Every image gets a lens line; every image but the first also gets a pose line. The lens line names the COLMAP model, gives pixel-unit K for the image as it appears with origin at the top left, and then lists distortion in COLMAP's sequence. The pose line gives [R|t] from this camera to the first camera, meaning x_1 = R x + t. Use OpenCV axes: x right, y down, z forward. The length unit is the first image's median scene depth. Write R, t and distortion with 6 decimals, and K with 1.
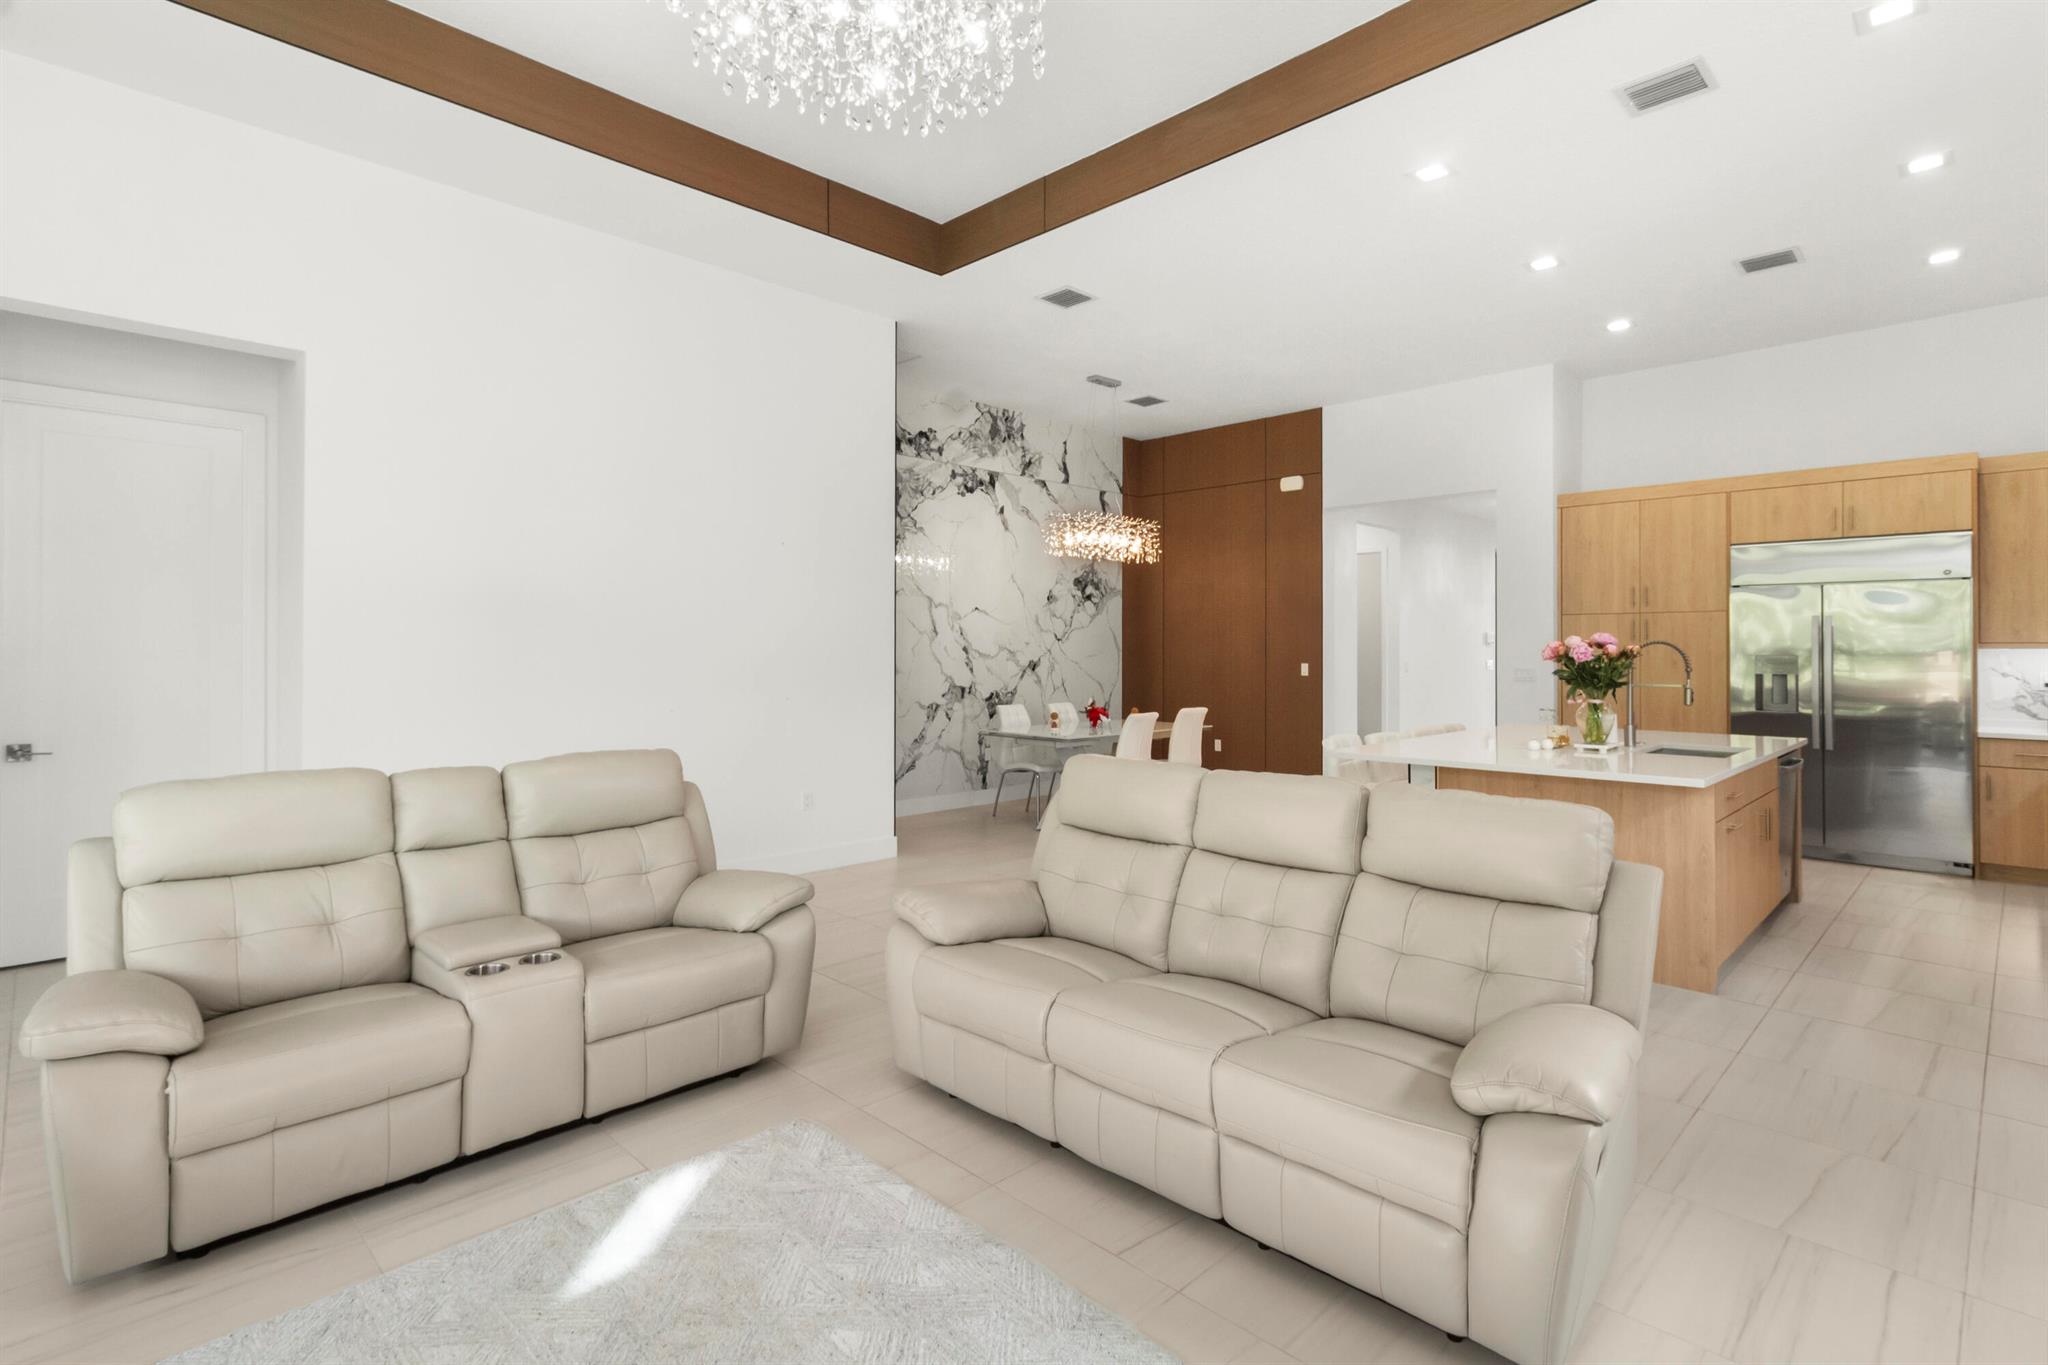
lens RADIAL K [[990.5, 0, 1033.9], [0, 990.5, 648.9], [0, 0, 1]] dist [0.011203, 0.000426]
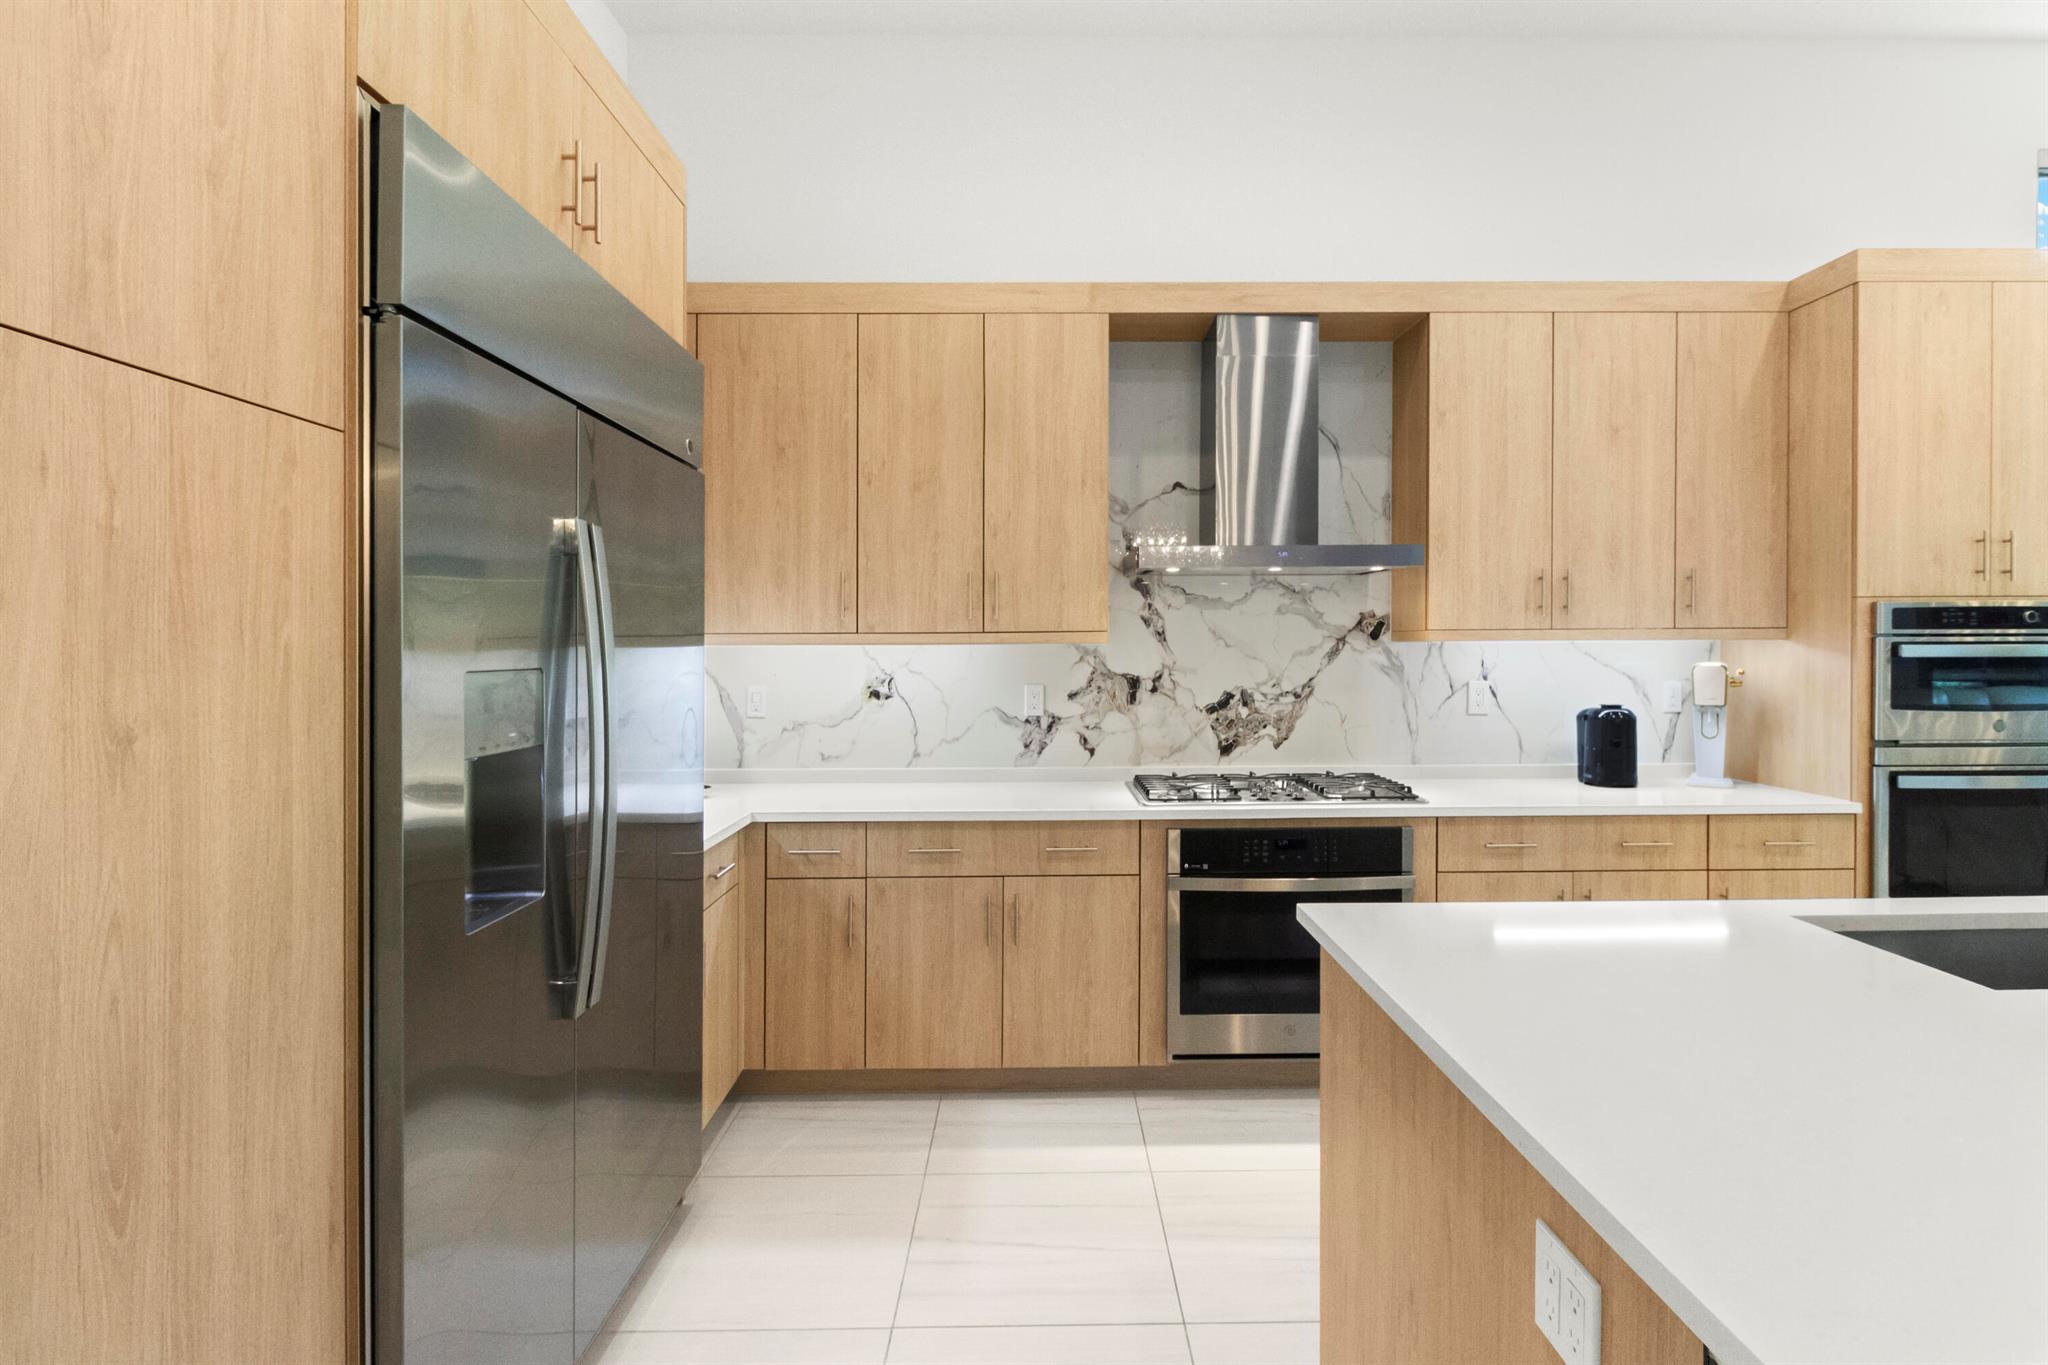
lens RADIAL K [[1003.4, 0, 1041.3], [0, 1003.4, 654.8], [0, 0, 1]] dist [-0.000048, 0.000320]
pose [[0.710535, 0.004056, -0.703650, 0.195317], [0.007342, 0.999886, 0.013178, 0.023424], [0.703624, -0.014529, 0.710424, 0.668977]]
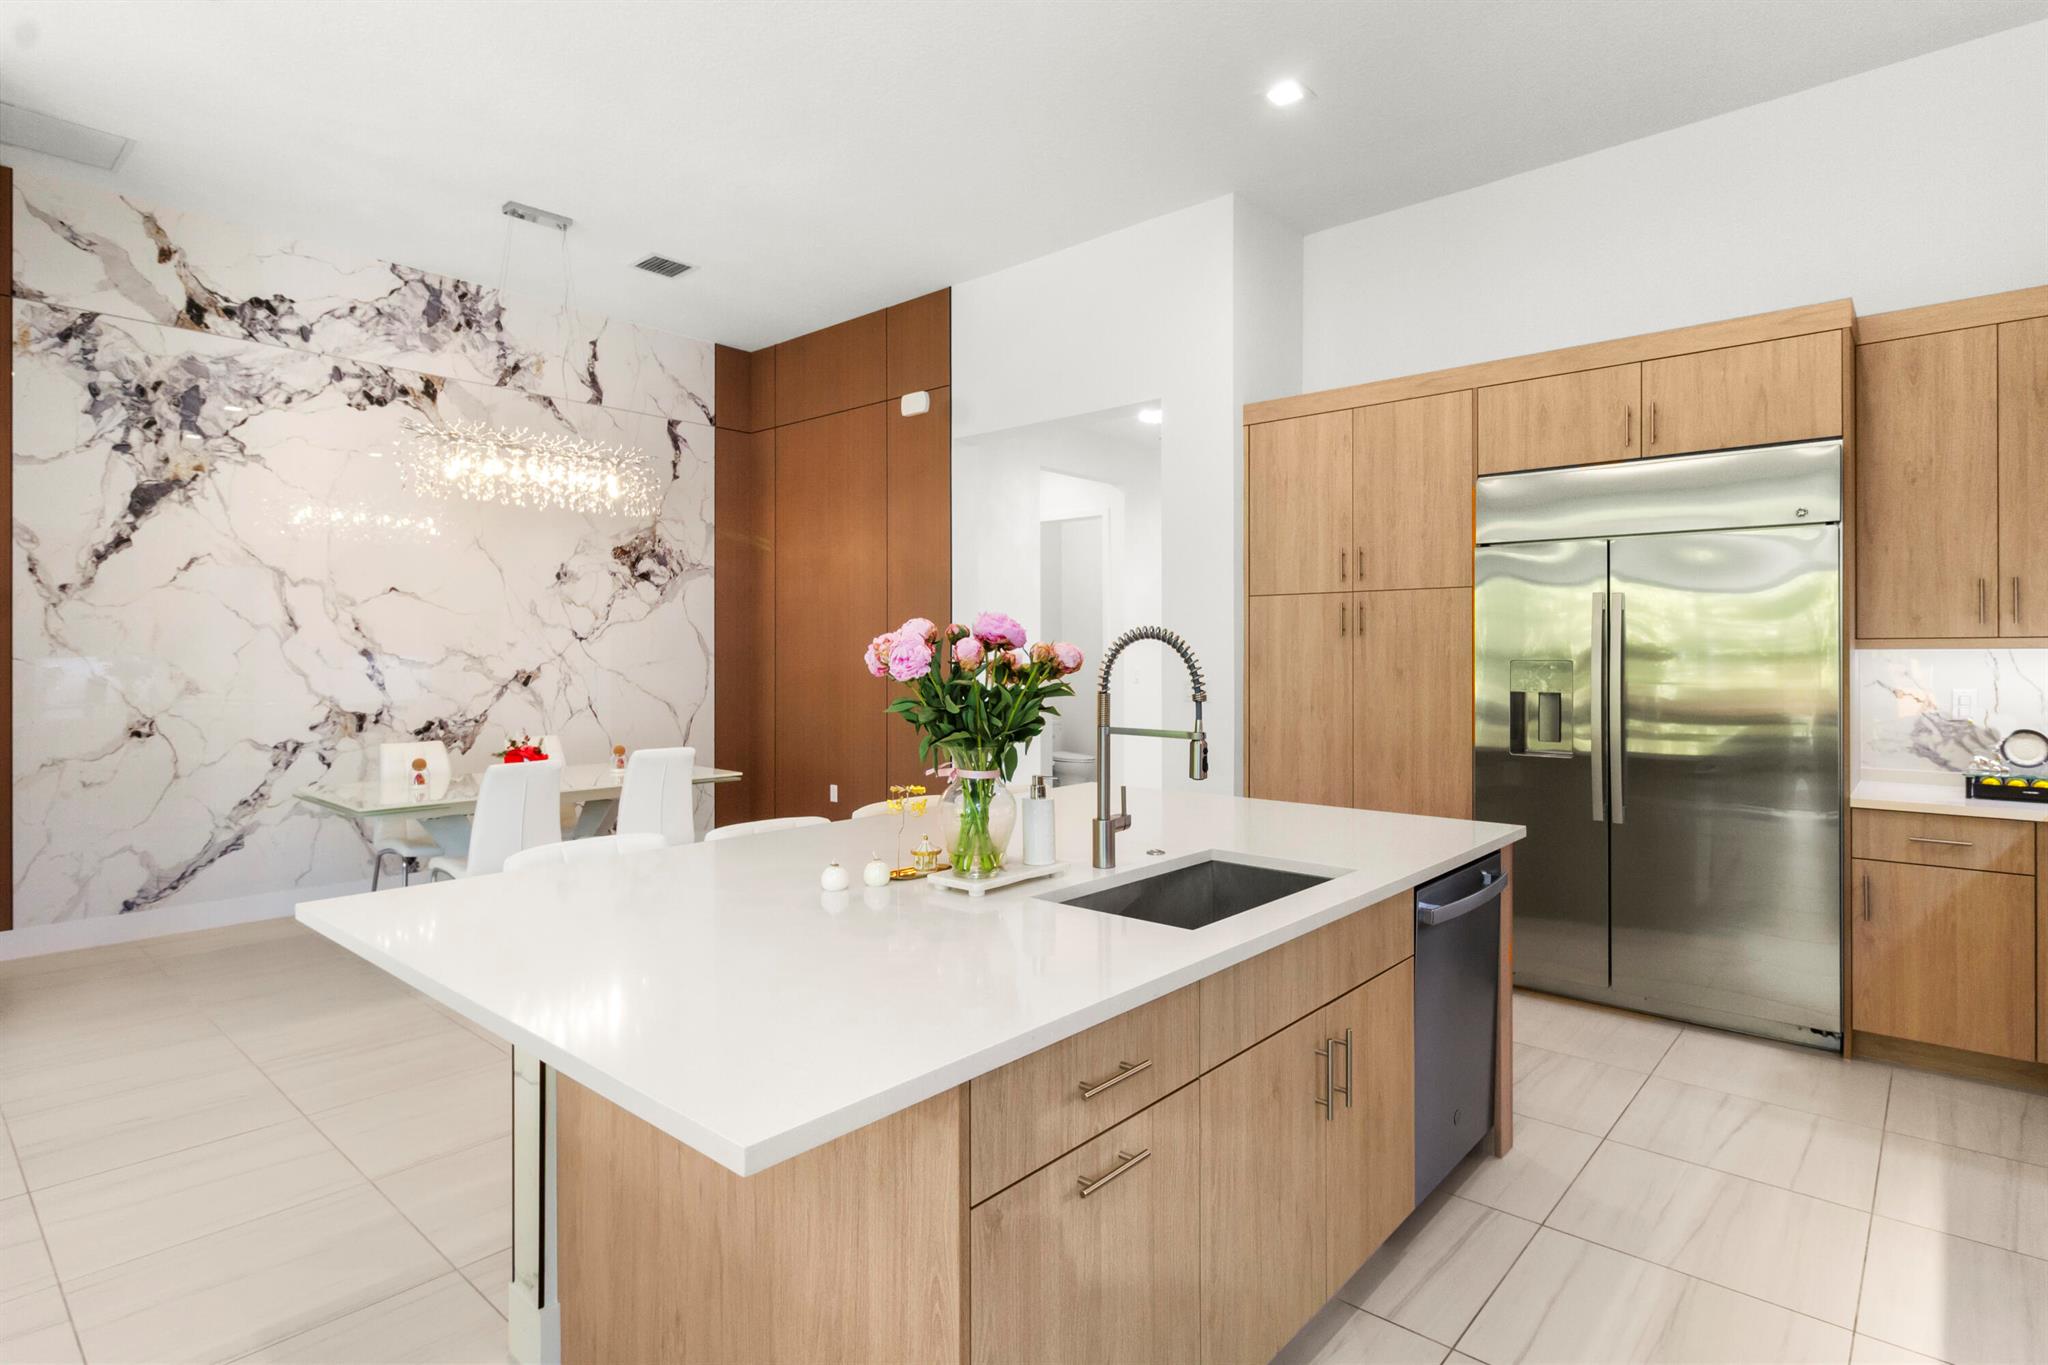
lens RADIAL K [[1038.2, 0, 1042.6], [0, 1038.2, 662.3], [0, 0, 1]] dist [0.000454, 0.000151]
pose [[0.997987, -0.002531, 0.063363, 0.316485], [0.001955, 0.999956, 0.009154, 0.000838], [-0.063384, -0.009011, 0.997949, 0.311980]]
